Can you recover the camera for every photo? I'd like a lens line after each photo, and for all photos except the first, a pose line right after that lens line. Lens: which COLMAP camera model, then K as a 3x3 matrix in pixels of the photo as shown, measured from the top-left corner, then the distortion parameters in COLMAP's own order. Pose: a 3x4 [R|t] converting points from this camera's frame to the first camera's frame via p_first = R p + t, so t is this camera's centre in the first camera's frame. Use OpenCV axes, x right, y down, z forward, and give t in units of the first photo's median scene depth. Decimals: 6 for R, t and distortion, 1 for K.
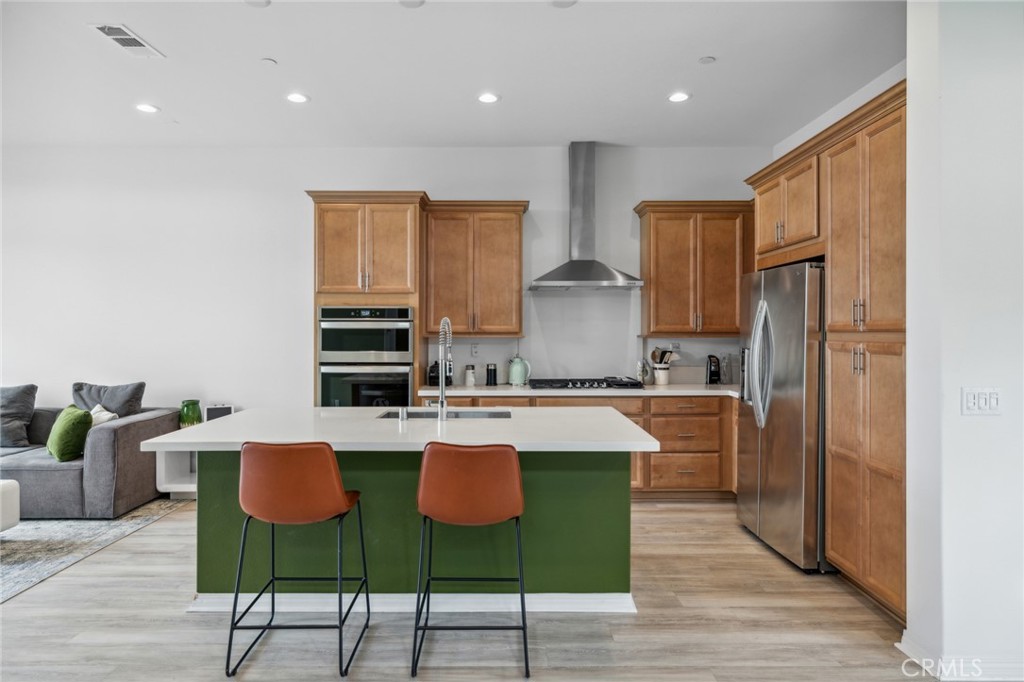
lens RADIAL K [[609.8, 0, 507.3], [0, 609.8, 333.9], [0, 0, 1]] dist [0.006604, -0.007258]
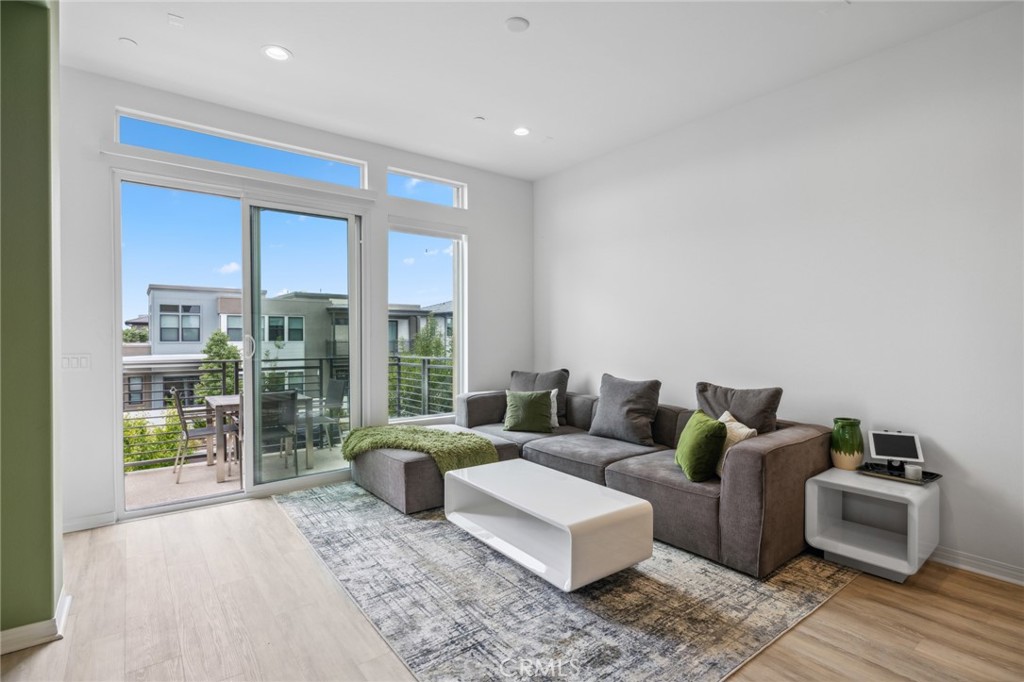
lens RADIAL K [[495.4, 0, 508.2], [0, 495.4, 336.3], [0, 0, 1]] dist [0.000554, -0.000144]
pose [[0.609076, 0.003833, -0.793103, -0.329422], [-0.005941, 0.999982, 0.000271, 0.017125], [0.793090, 0.004546, 0.609088, 0.371367]]
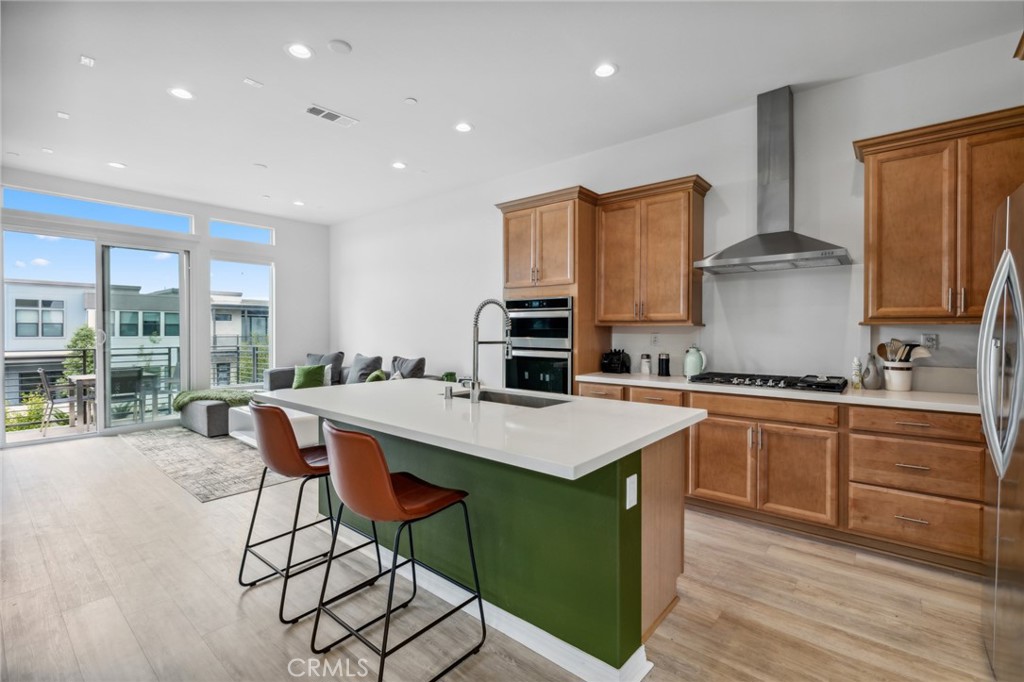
lens RADIAL K [[462.1, 0, 508.2], [0, 462.1, 330.6], [0, 0, 1]] dist [-0.001136, 0.000423]
pose [[0.761182, 0.002239, -0.648534, 0.281922], [-0.005508, 0.999980, -0.003013, 0.018299], [0.648515, 0.005866, 0.761180, 0.311807]]
